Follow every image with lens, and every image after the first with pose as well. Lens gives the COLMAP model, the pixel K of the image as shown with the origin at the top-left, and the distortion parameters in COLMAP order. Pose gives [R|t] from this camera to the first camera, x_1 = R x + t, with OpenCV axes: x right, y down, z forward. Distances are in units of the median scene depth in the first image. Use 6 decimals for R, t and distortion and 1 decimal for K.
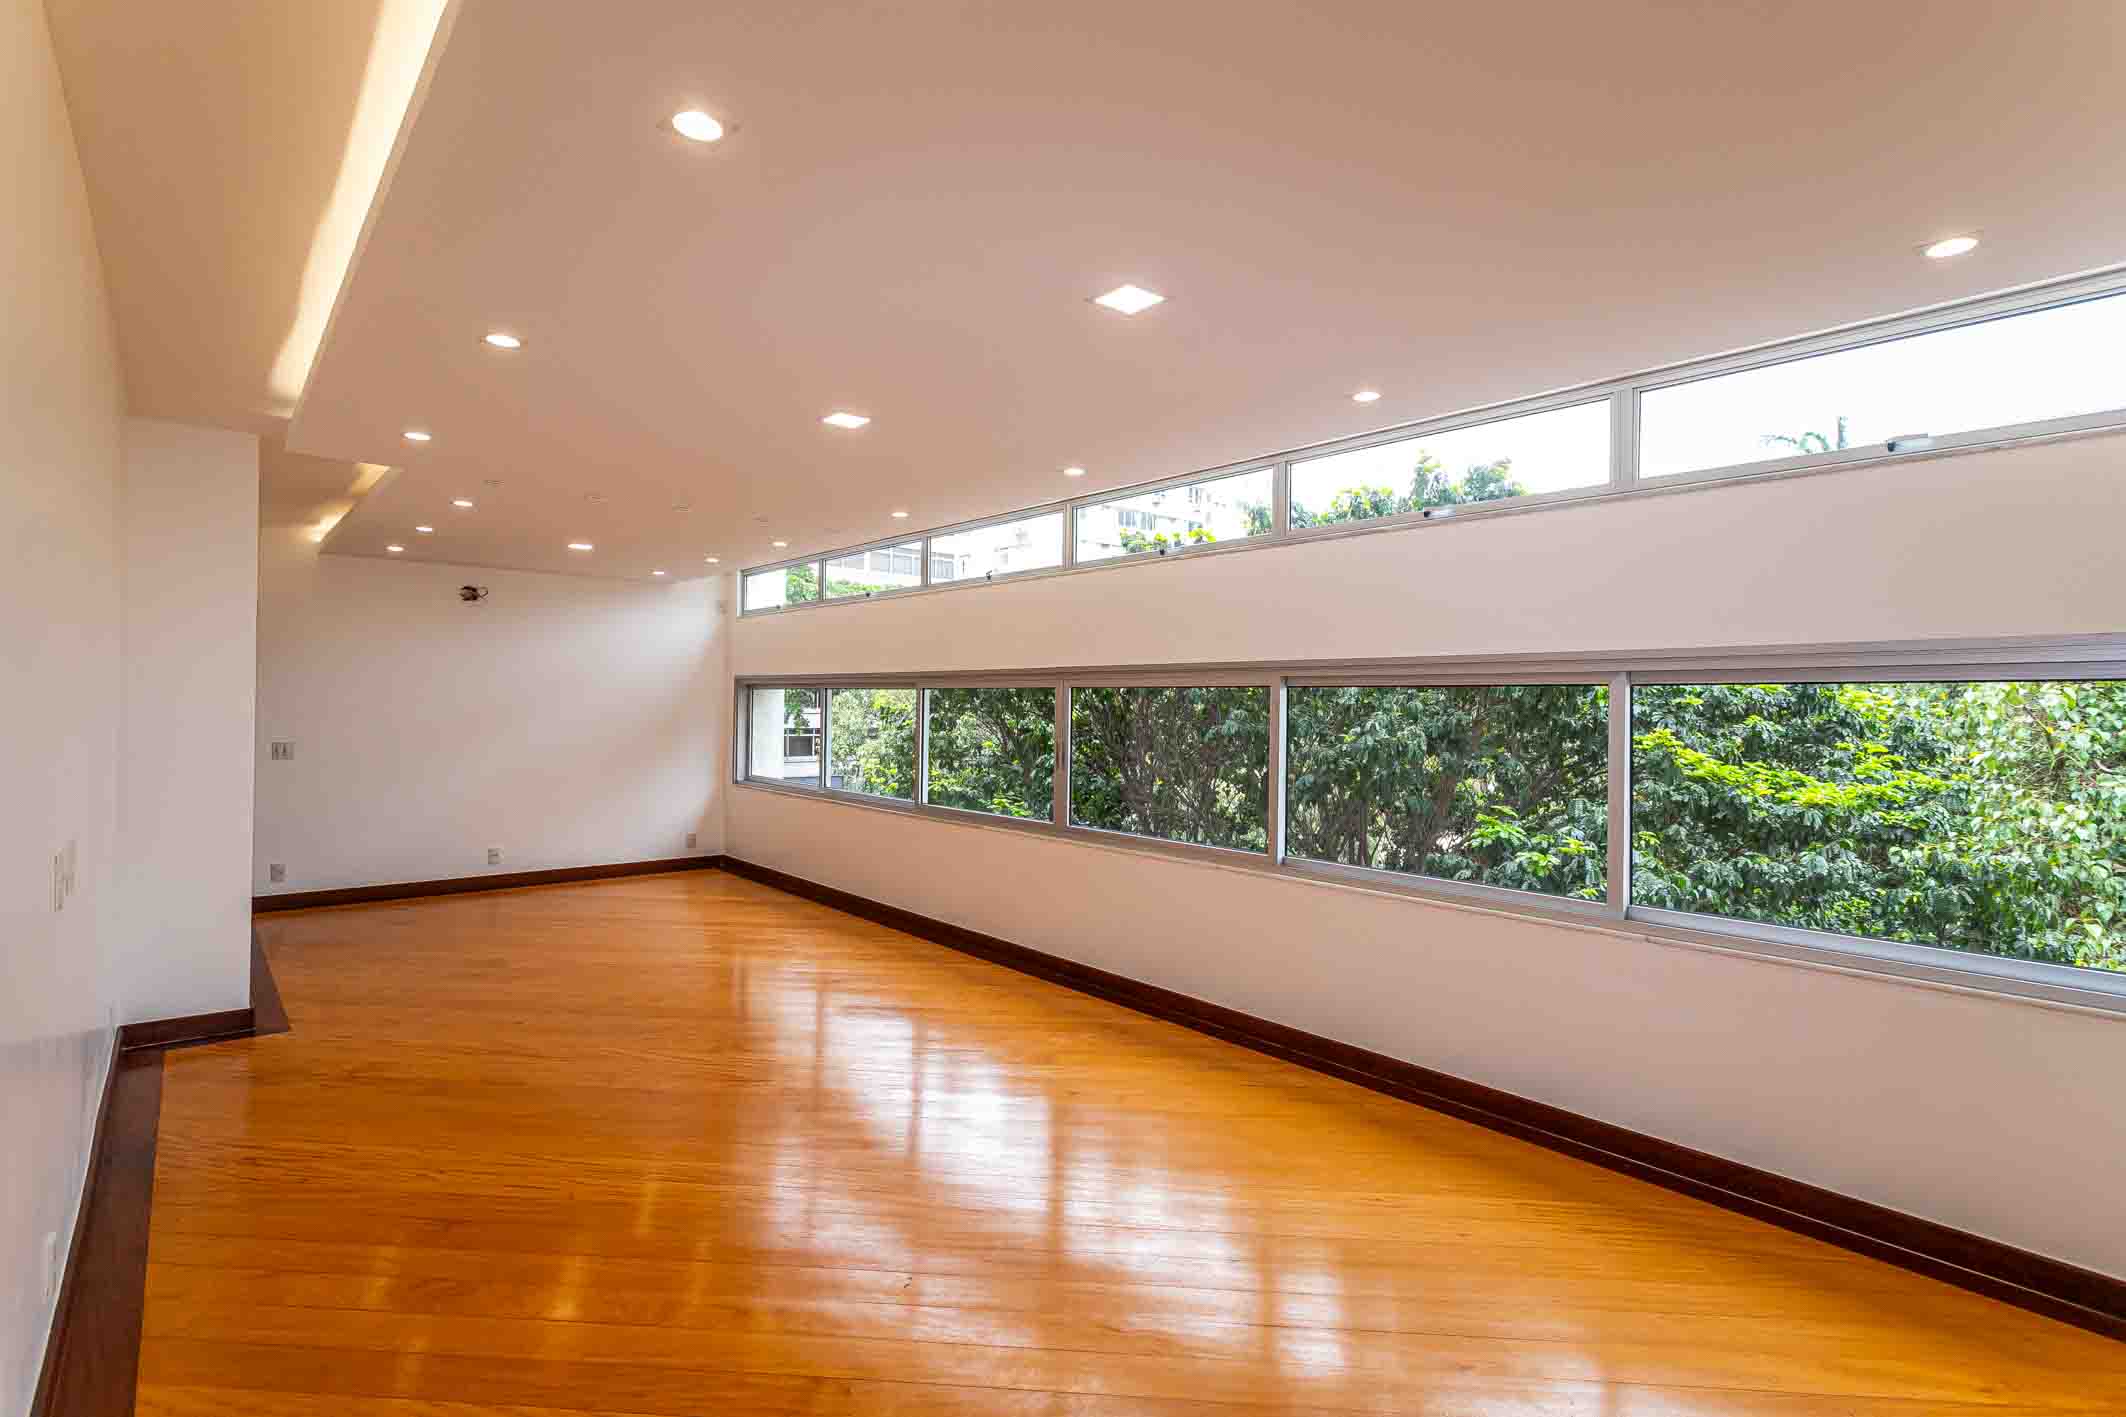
lens RADIAL K [[1025.9, 0, 1073.3], [0, 1025.9, 710.7], [0, 0, 1]] dist [-0.005947, 0.004640]
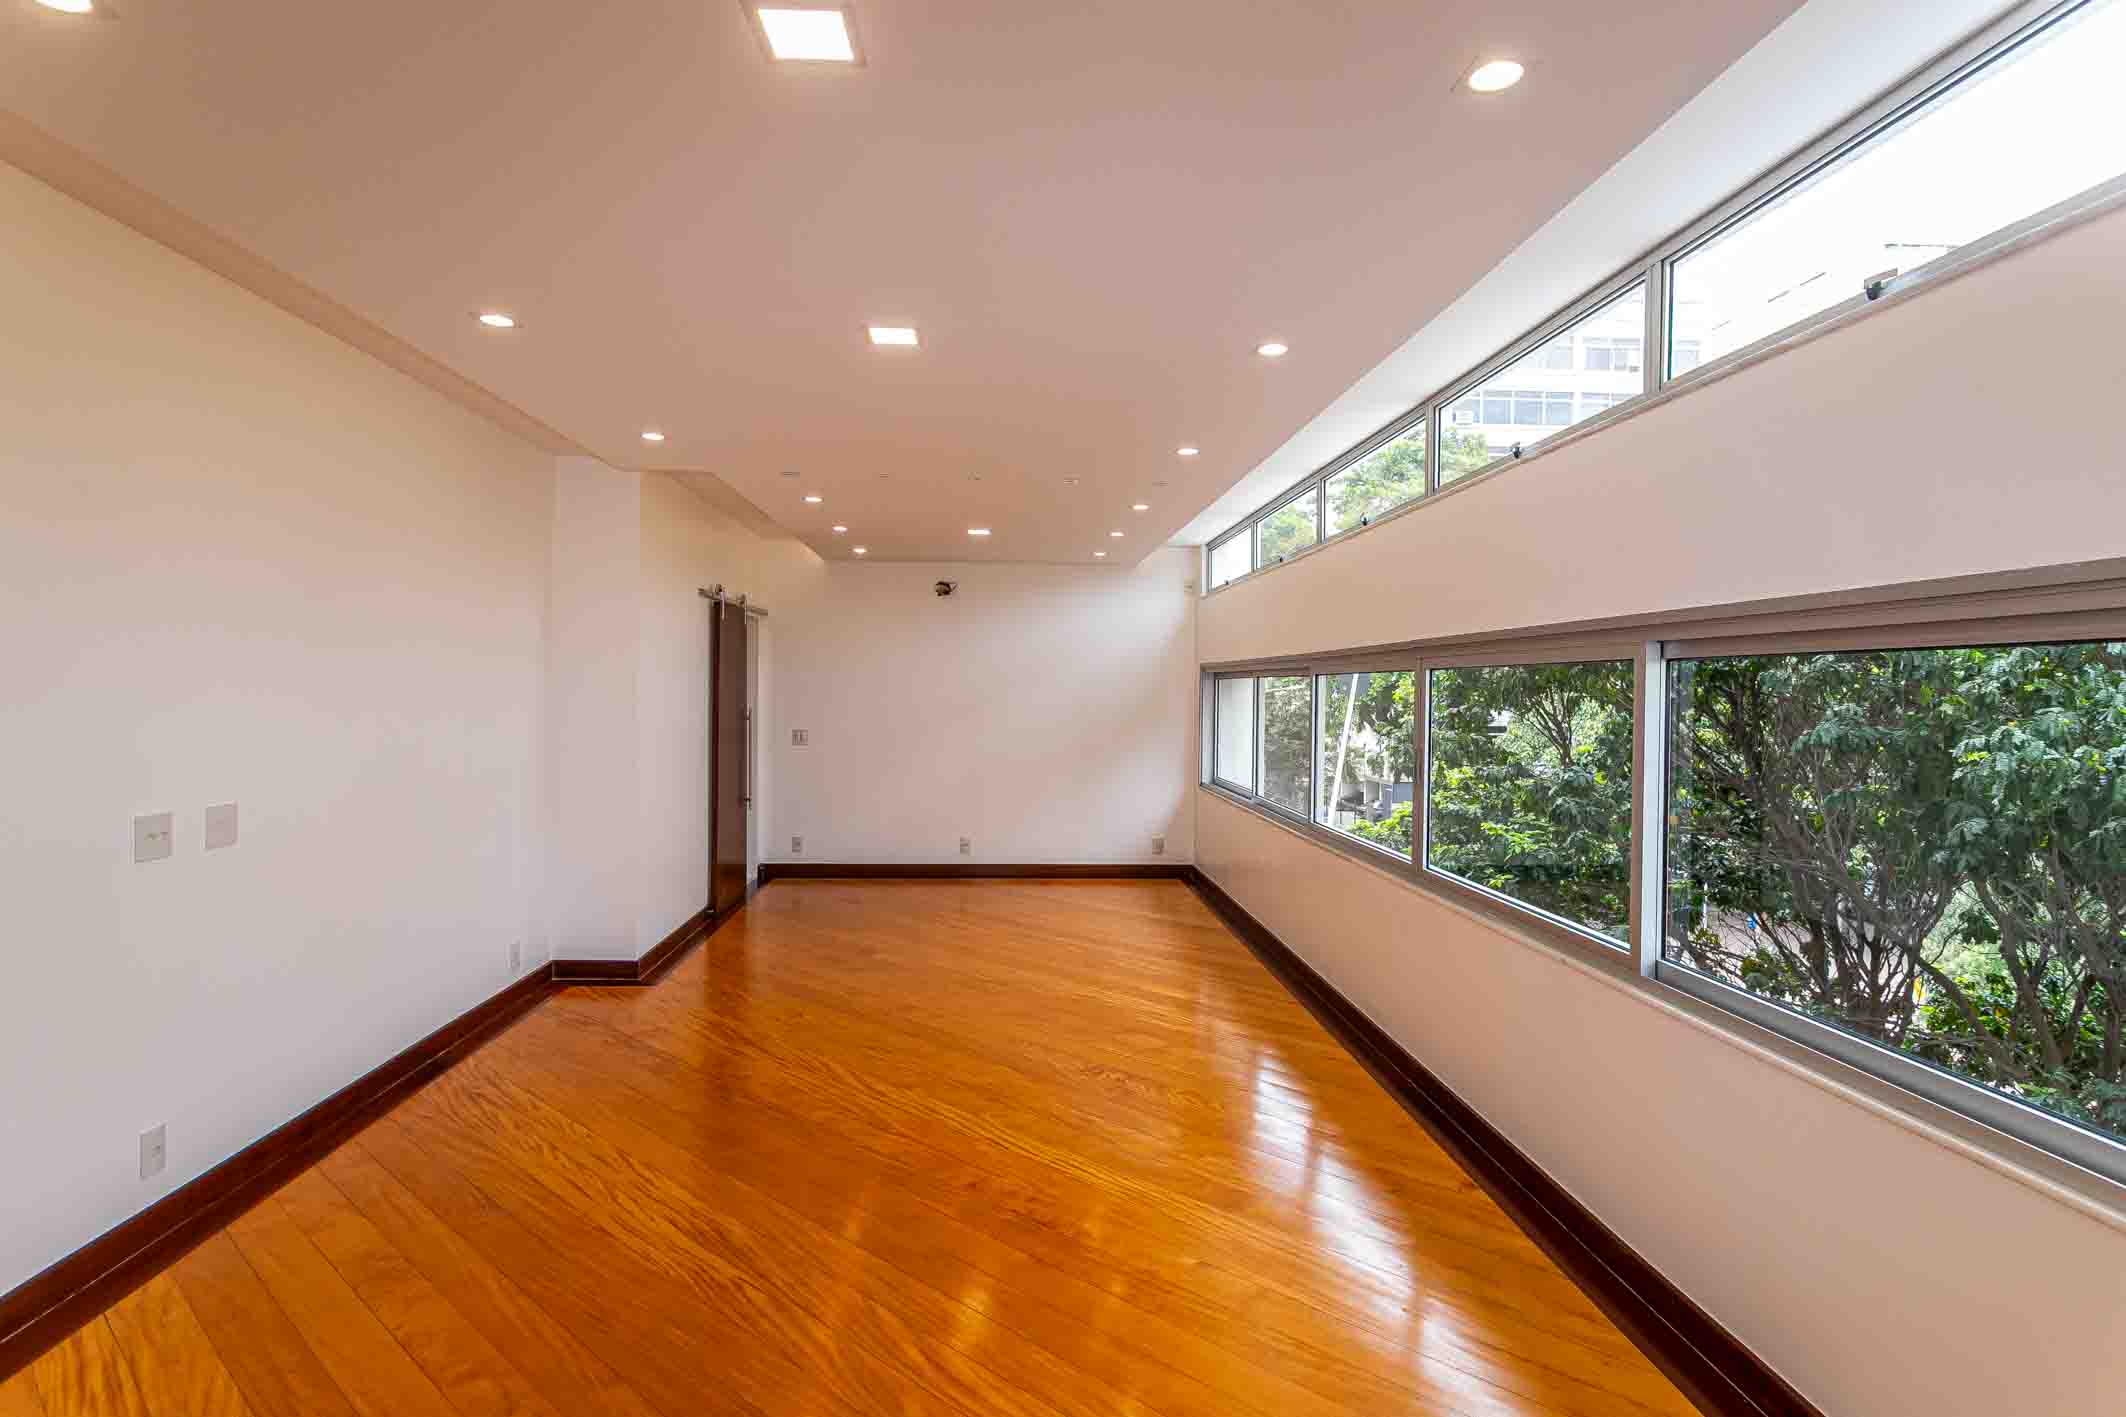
lens RADIAL K [[1120.1, 0, 1073.0], [0, 1120.1, 700.3], [0, 0, 1]] dist [-0.000996, -0.000577]
pose [[0.779416, 0.001831, -0.626504, 0.214899], [-0.005640, 0.999976, -0.004094, 0.002130], [0.626481, 0.006724, 0.779407, 0.200624]]
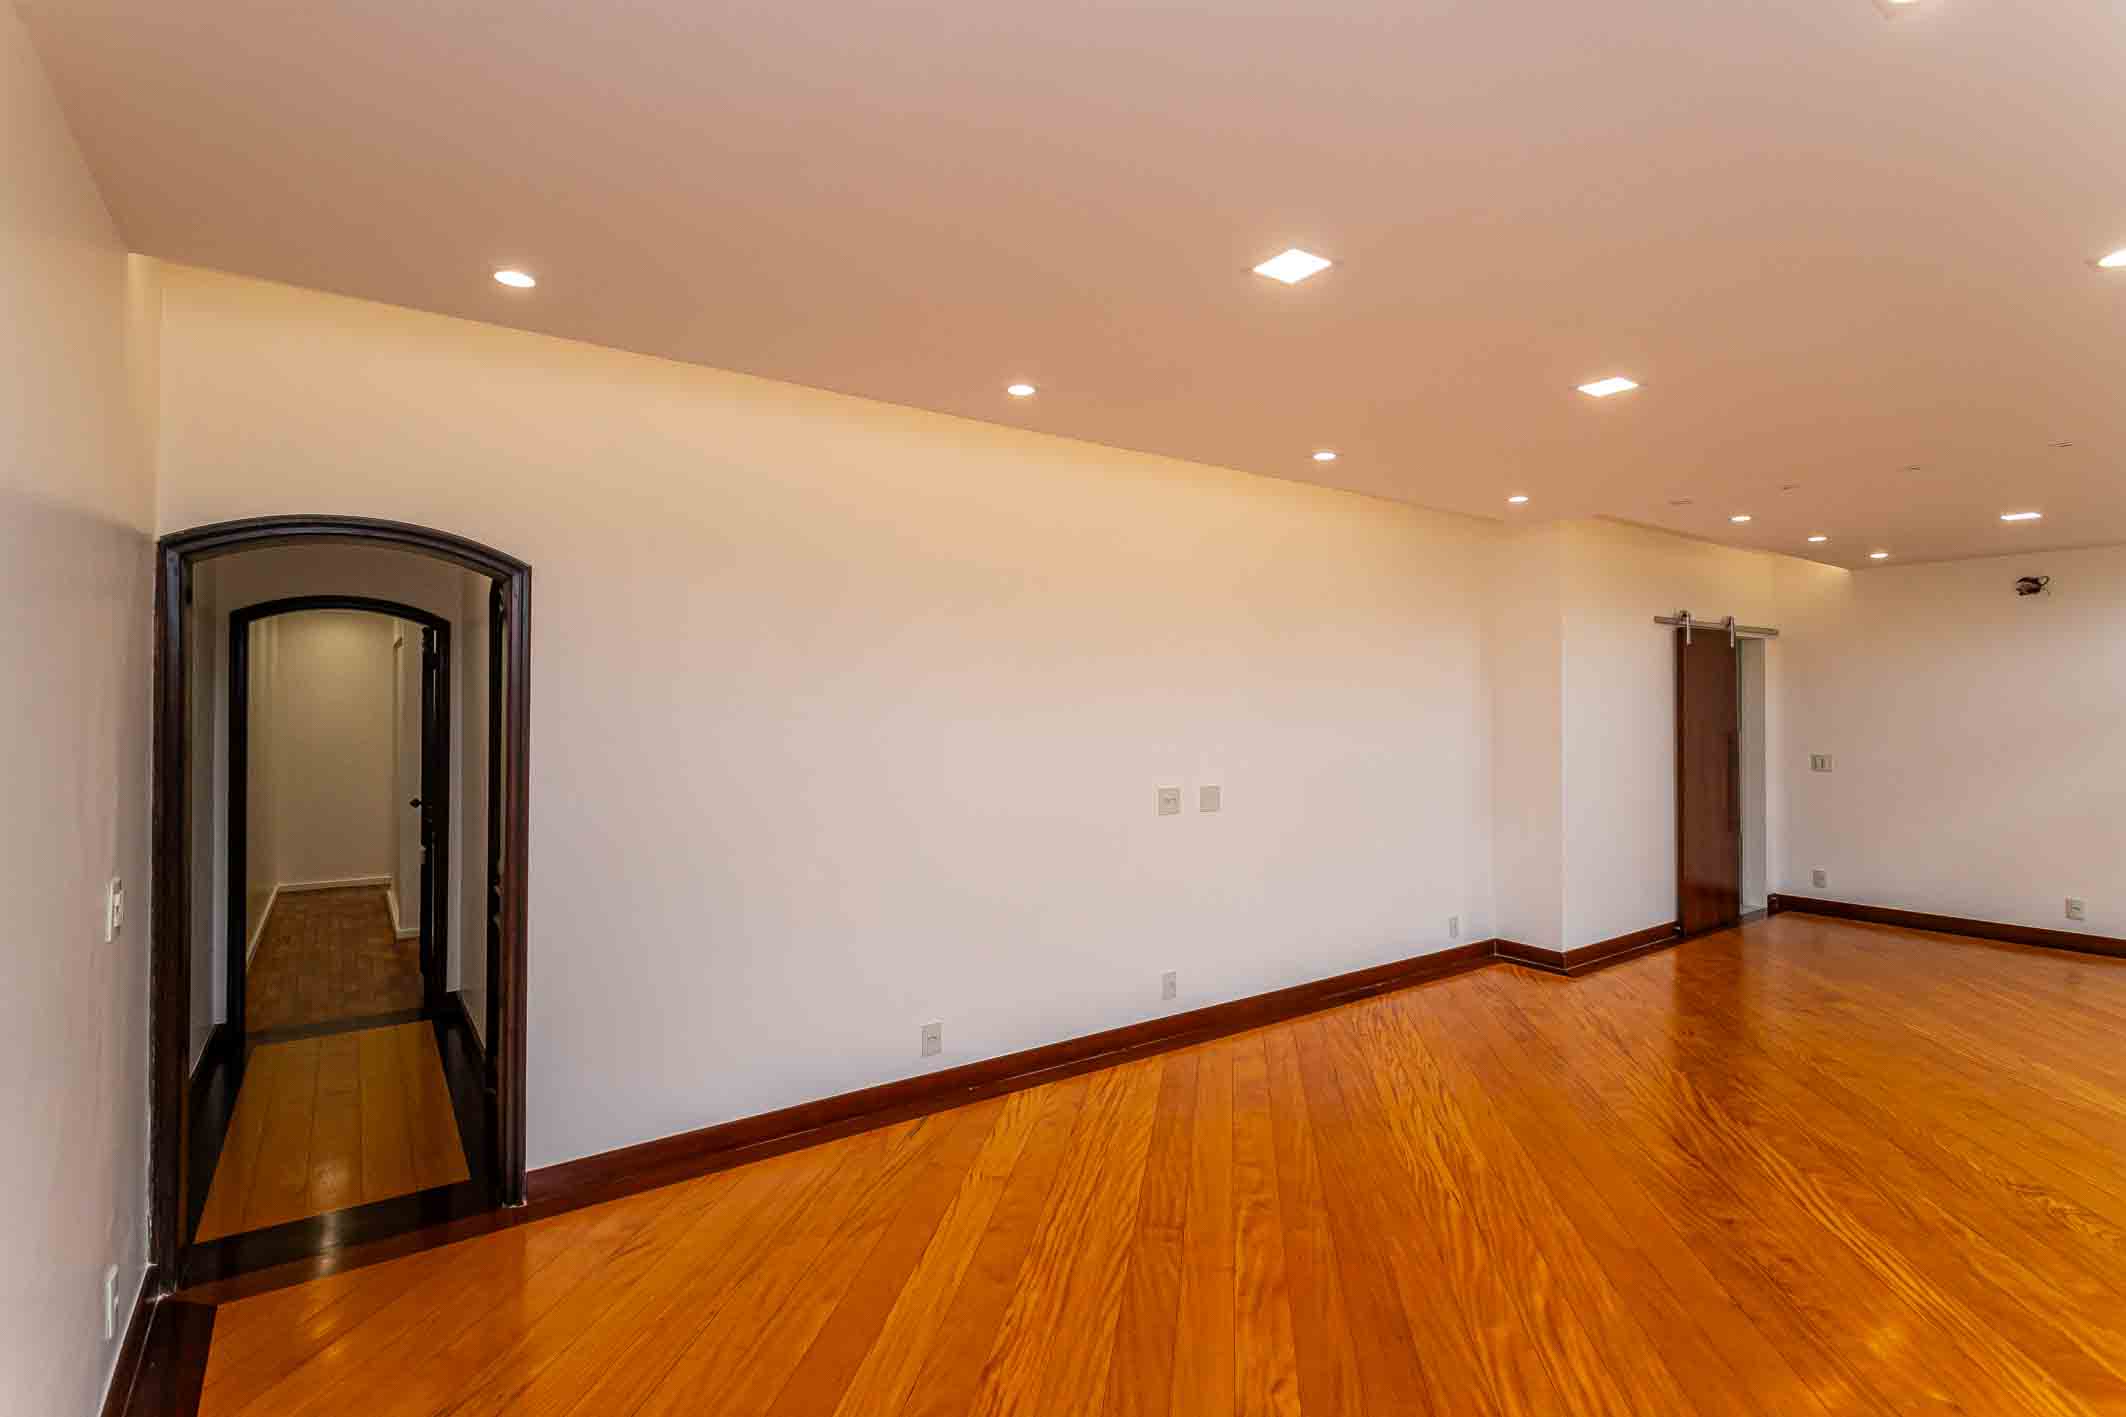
lens RADIAL K [[1025.9, 0, 1046.2], [0, 1025.9, 709.2], [0, 0, 1]] dist [-0.005947, 0.004640]
pose [[-0.143848, -0.009812, -0.989551, 0.343621], [-0.009297, 0.999920, -0.008564, 0.000768], [0.989556, 0.007968, -0.143928, 0.323280]]
